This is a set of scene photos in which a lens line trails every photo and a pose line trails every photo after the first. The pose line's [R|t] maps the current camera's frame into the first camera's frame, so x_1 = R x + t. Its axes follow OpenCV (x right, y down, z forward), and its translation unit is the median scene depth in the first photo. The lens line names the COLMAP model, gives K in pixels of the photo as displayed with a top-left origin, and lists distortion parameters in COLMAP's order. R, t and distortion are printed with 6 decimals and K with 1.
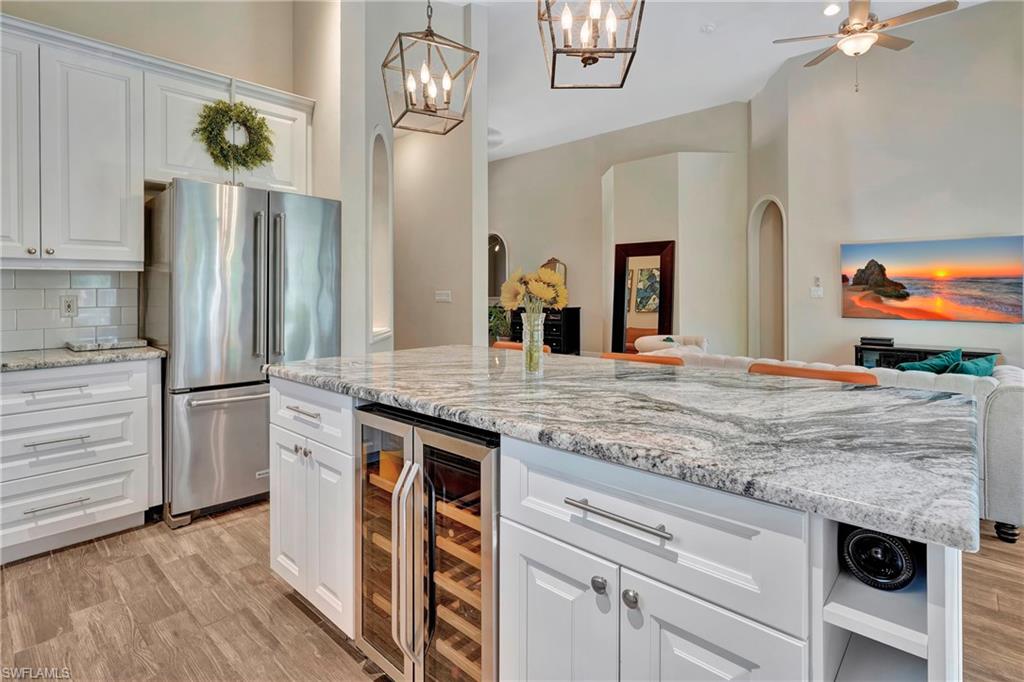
lens RADIAL K [[501.1, 0, 519.6], [0, 501.1, 287.9], [0, 0, 1]] dist [-0.013785, 0.007524]
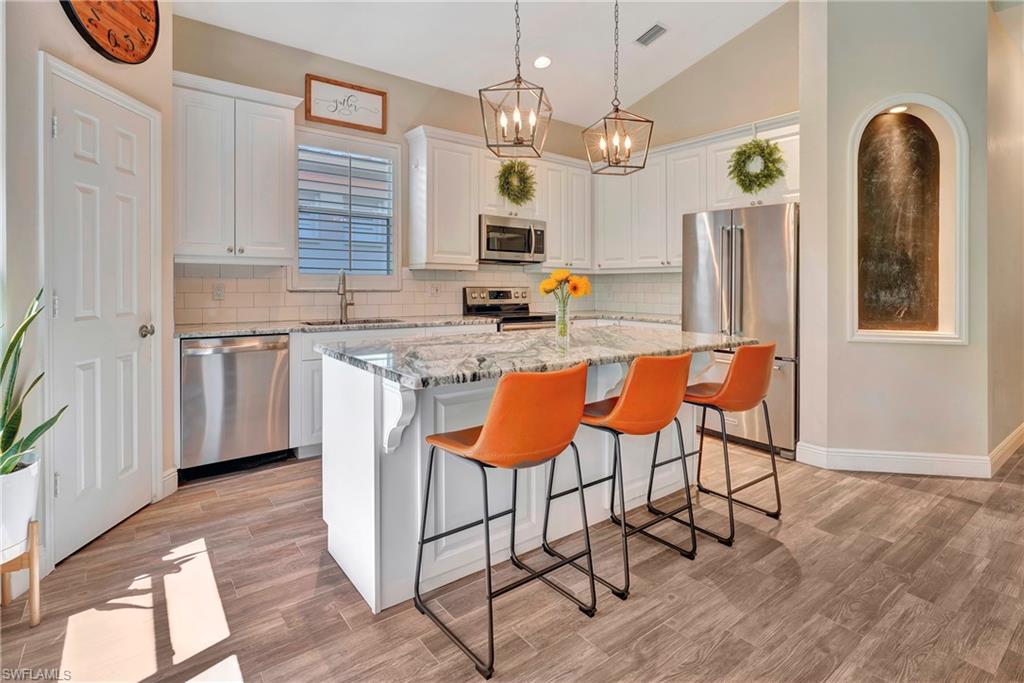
lens RADIAL K [[501.1, 0, 509.3], [0, 501.1, 292.7], [0, 0, 1]] dist [-0.013785, 0.007524]
pose [[-0.185401, 0.023776, -0.982375, 0.984112], [-0.002712, 0.999691, 0.024707, -0.003625], [0.982659, 0.007244, -0.185279, 0.714670]]
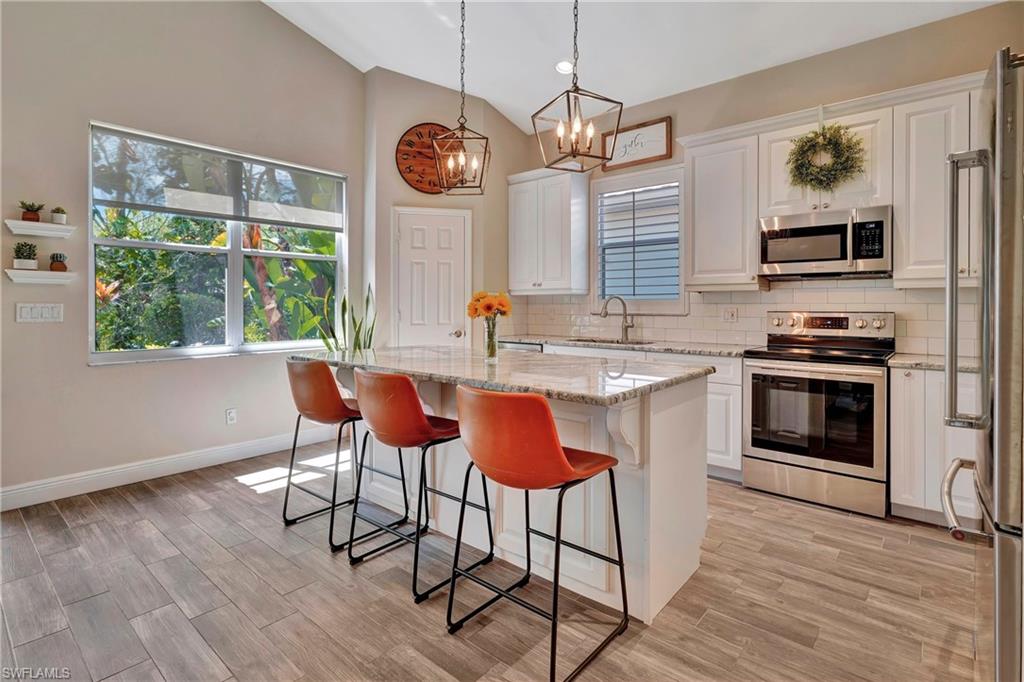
lens RADIAL K [[501.1, 0, 510.4], [0, 501.1, 305.5], [0, 0, 1]] dist [-0.013785, 0.007524]
pose [[-0.999754, 0.004371, -0.021741, -0.002424], [0.004536, 0.999961, -0.007543, 0.011406], [0.021708, -0.007640, -0.999735, 1.627949]]
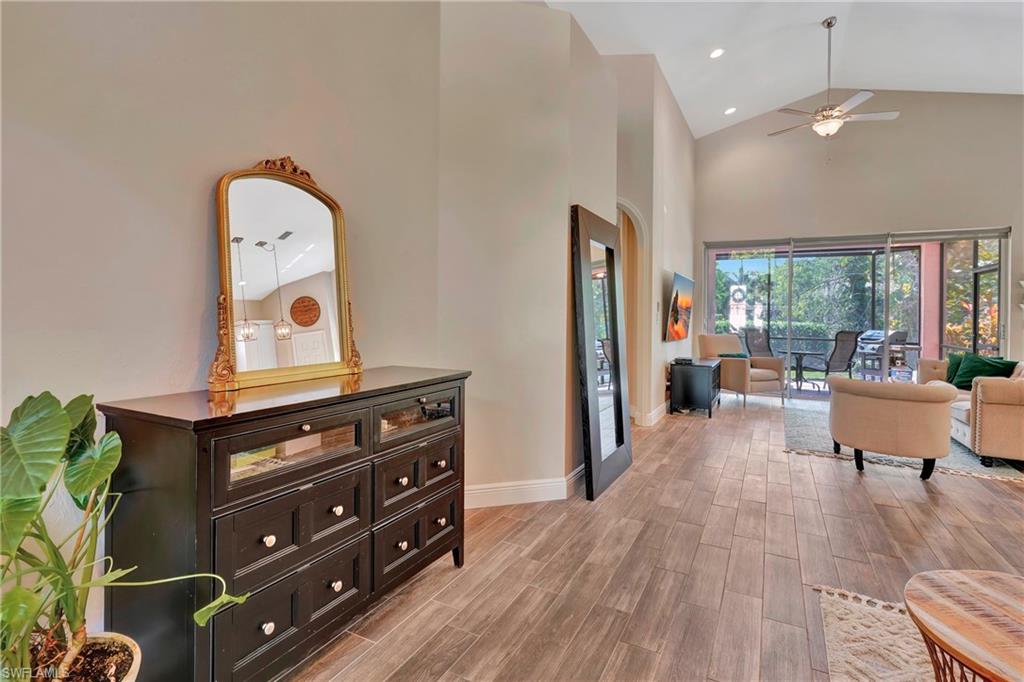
lens RADIAL K [[501.1, 0, 508.6], [0, 501.1, 312.5], [0, 0, 1]] dist [-0.013785, 0.007524]
pose [[-0.238067, -0.001747, 0.971247, -0.618944], [-0.022406, 0.999742, -0.003694, 0.019404], [-0.970990, -0.022642, -0.238045, 3.392467]]
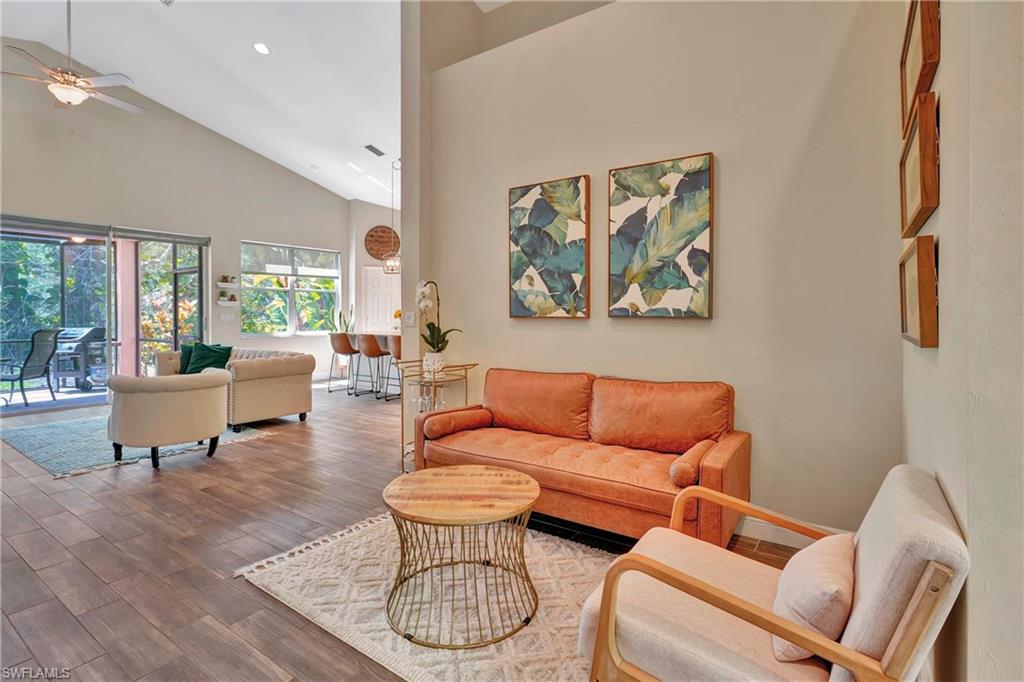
lens RADIAL K [[501.1, 0, 518.6], [0, 501.1, 318.6], [0, 0, 1]] dist [-0.013785, 0.007524]
pose [[-0.992875, 0.006589, -0.118974, -0.311302], [0.006246, 0.999975, 0.003259, 0.022379], [0.118993, 0.002493, -0.992892, 3.599953]]
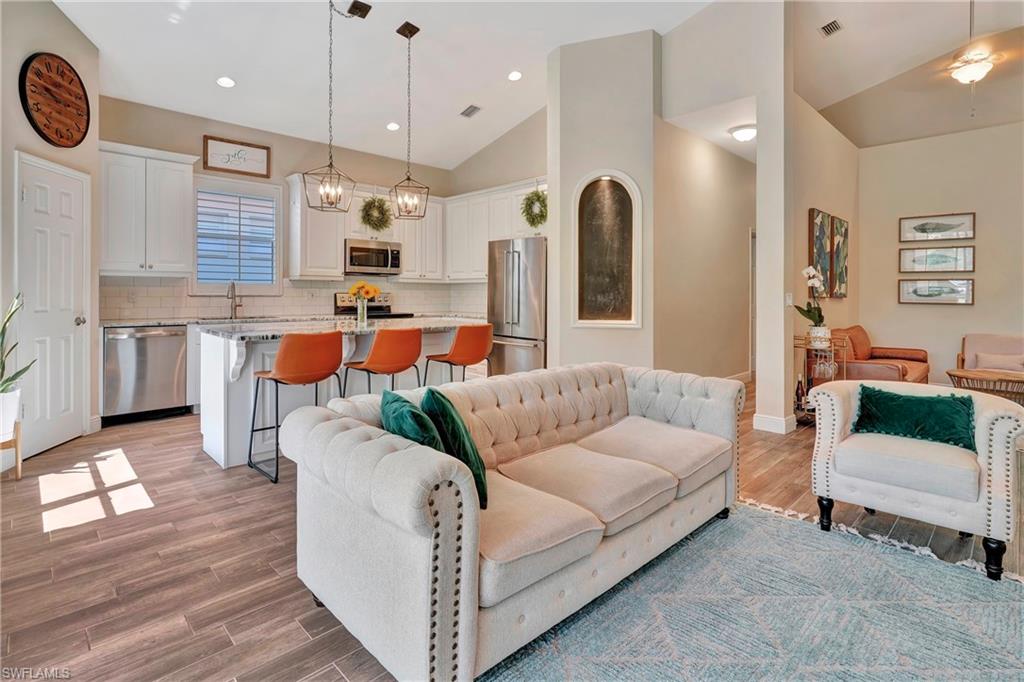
lens RADIAL K [[501.1, 0, 515.8], [0, 501.1, 296.2], [0, 0, 1]] dist [-0.013785, 0.007524]
pose [[-0.061592, 0.014839, -0.997991, 1.557668], [-0.003070, 0.999882, 0.015057, -0.002274], [0.998097, 0.003991, -0.061539, 1.221433]]
